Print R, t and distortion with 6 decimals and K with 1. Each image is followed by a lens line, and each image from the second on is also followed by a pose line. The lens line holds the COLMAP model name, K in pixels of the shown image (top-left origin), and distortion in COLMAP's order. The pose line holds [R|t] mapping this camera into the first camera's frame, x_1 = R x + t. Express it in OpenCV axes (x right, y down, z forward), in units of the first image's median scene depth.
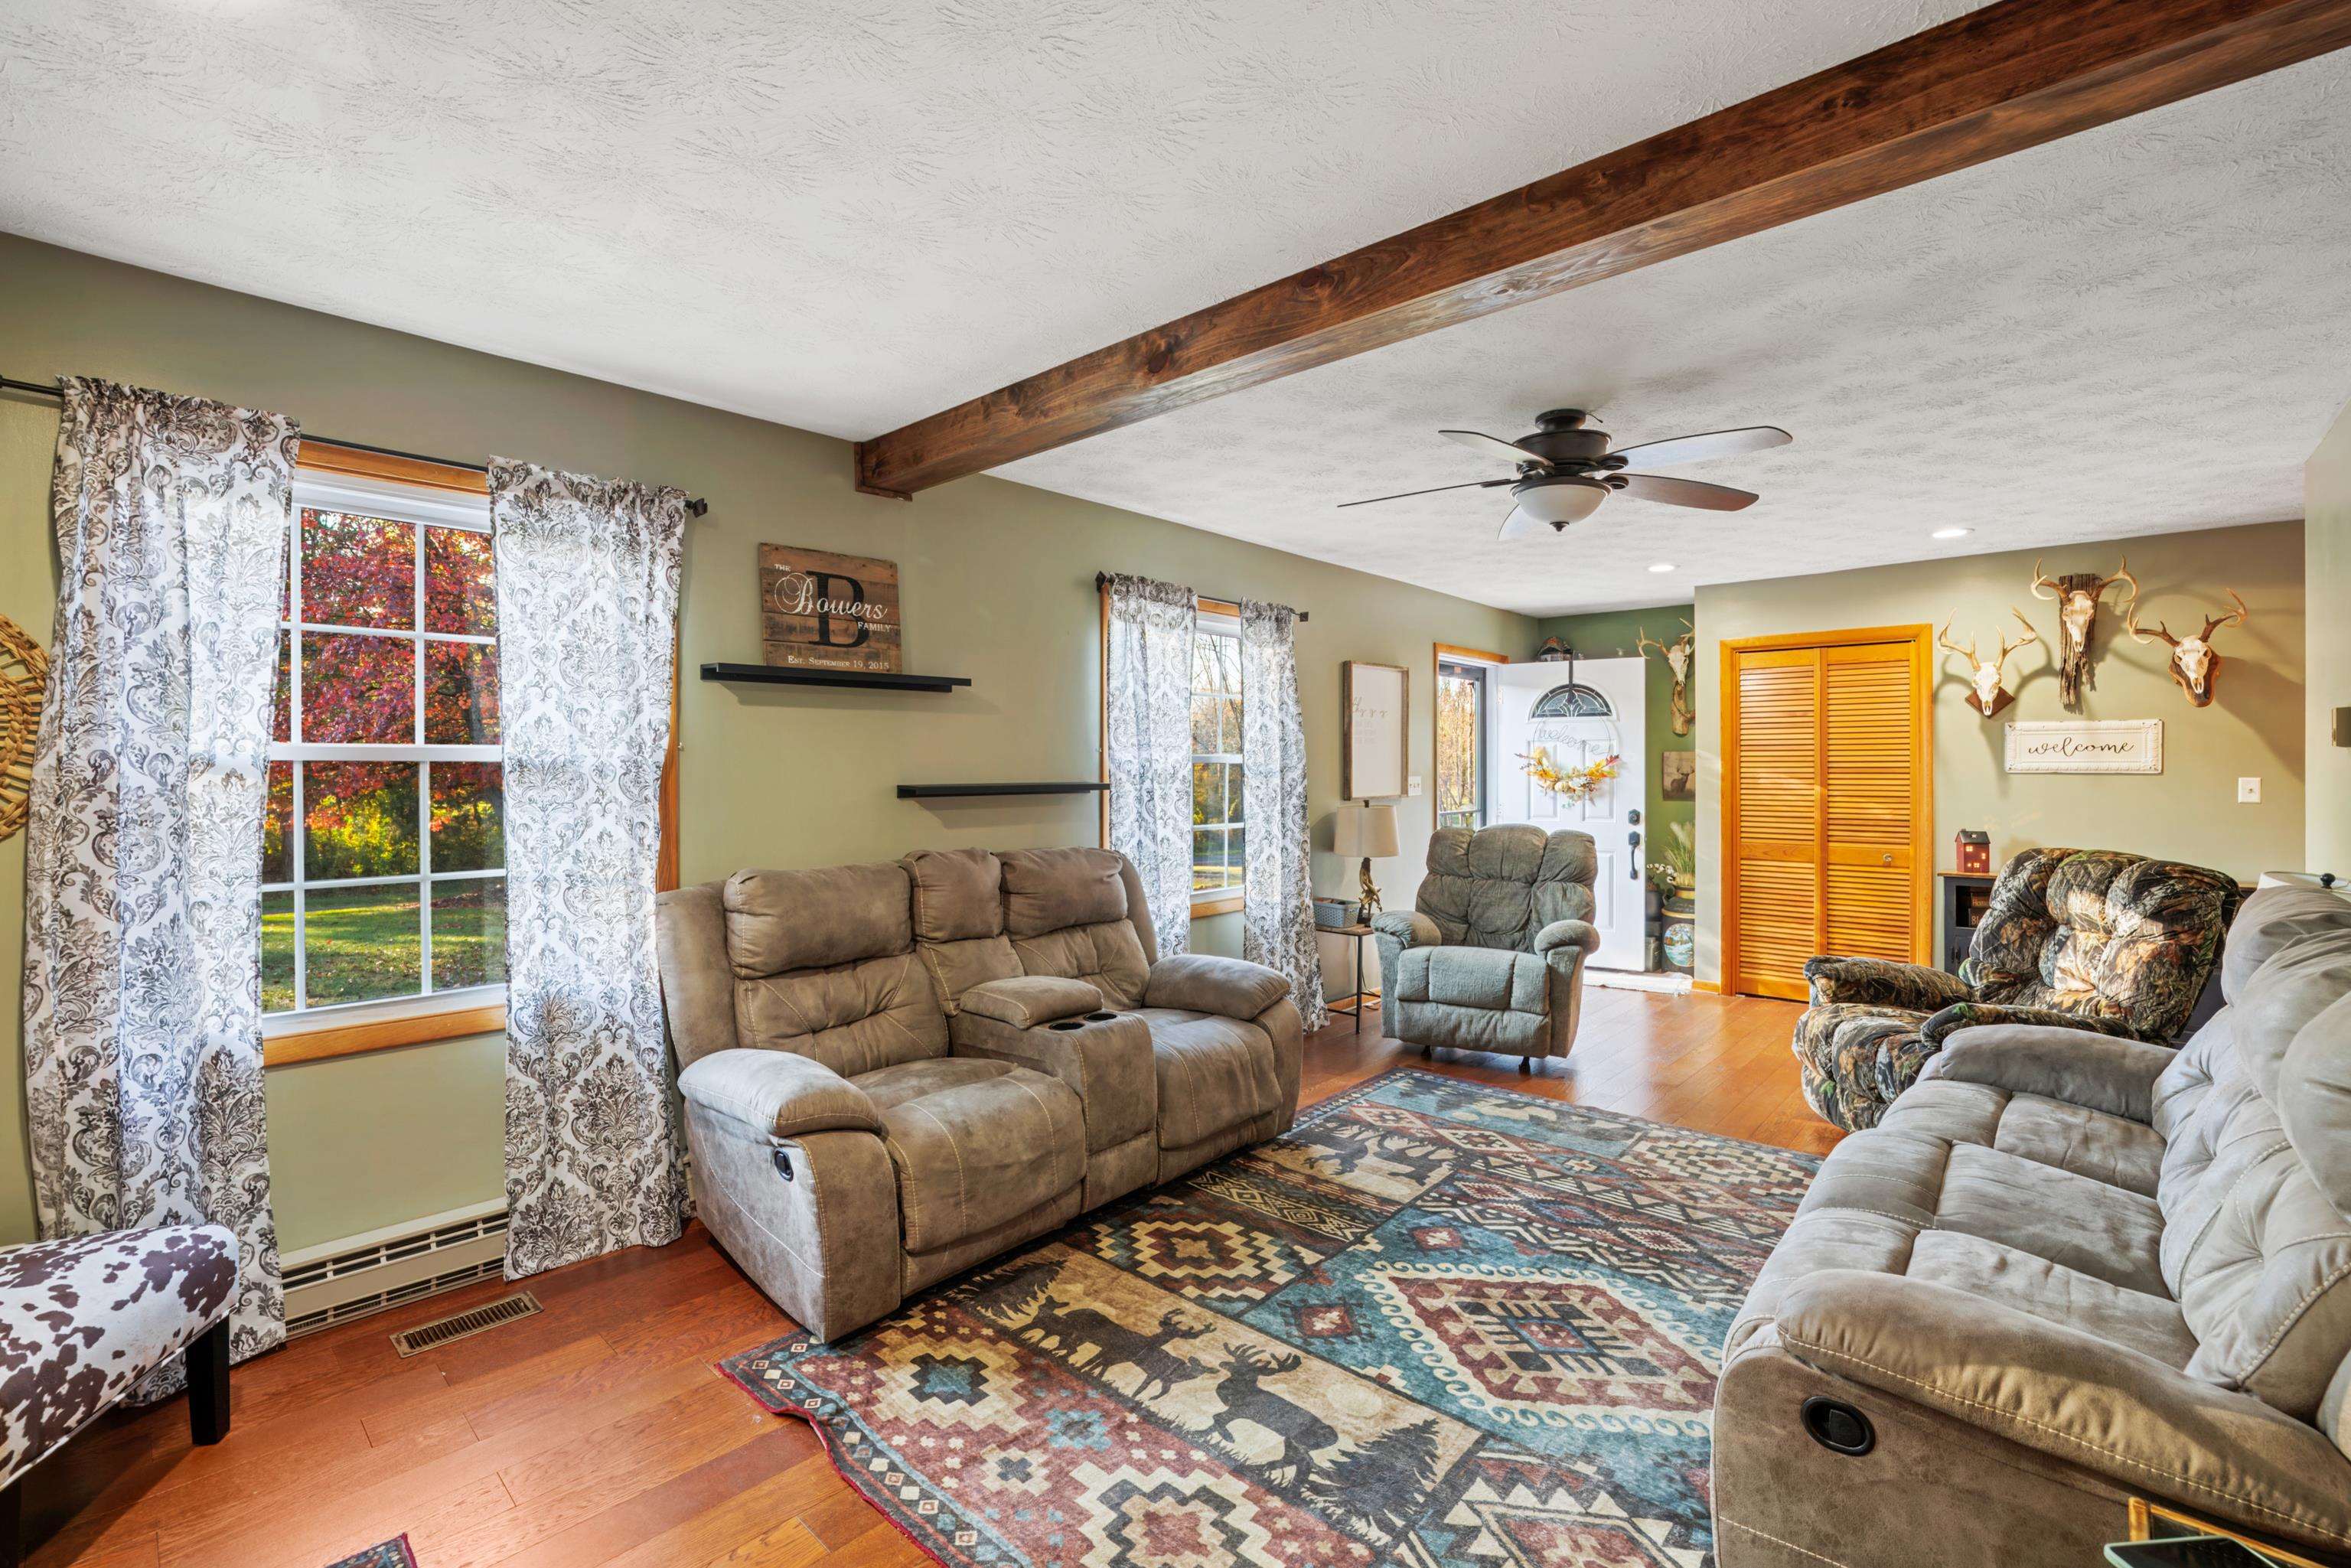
lens RADIAL K [[1005.8, 0, 1174.5], [0, 1005.8, 777.4], [0, 0, 1]] dist [-0.050571, 0.016639]
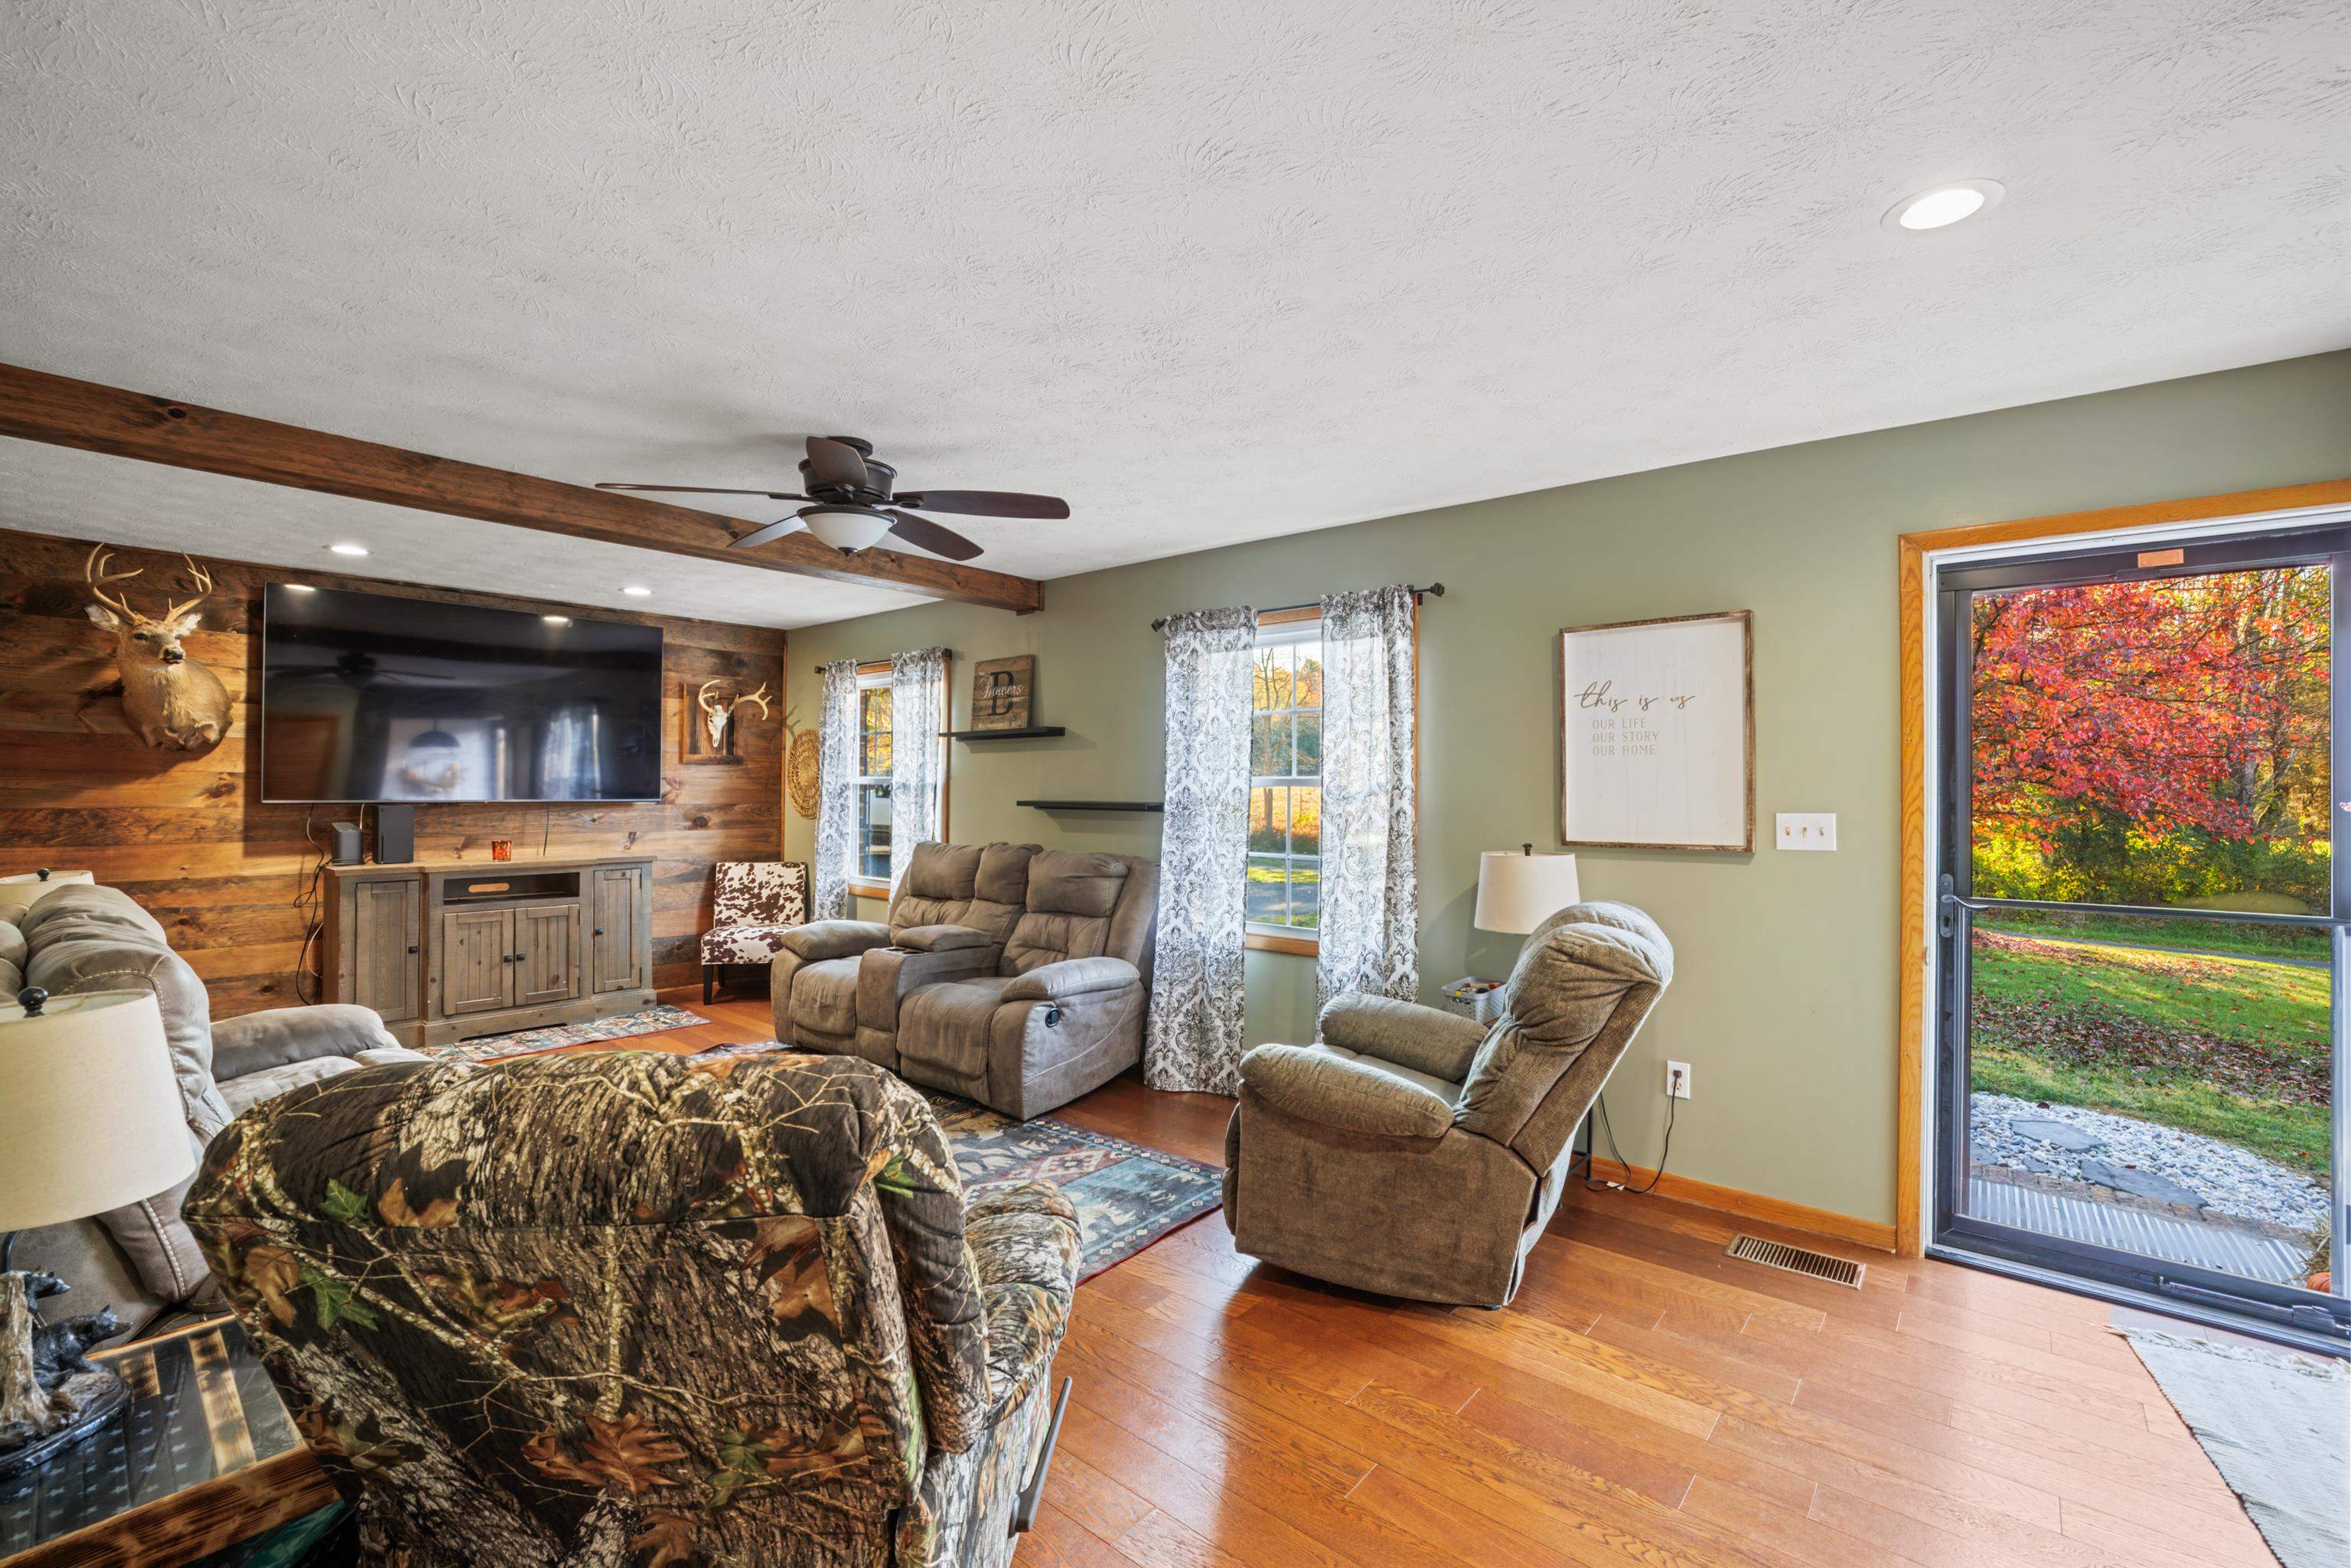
lens RADIAL K [[1005.8, 0, 1174.5], [0, 1005.8, 777.4], [0, 0, 1]] dist [-0.050571, 0.016639]
pose [[0.059894, -0.022947, -0.997941, 1.271957], [-0.028597, 0.999286, -0.024694, 0.004819], [0.997795, 0.030017, 0.059195, 1.137383]]
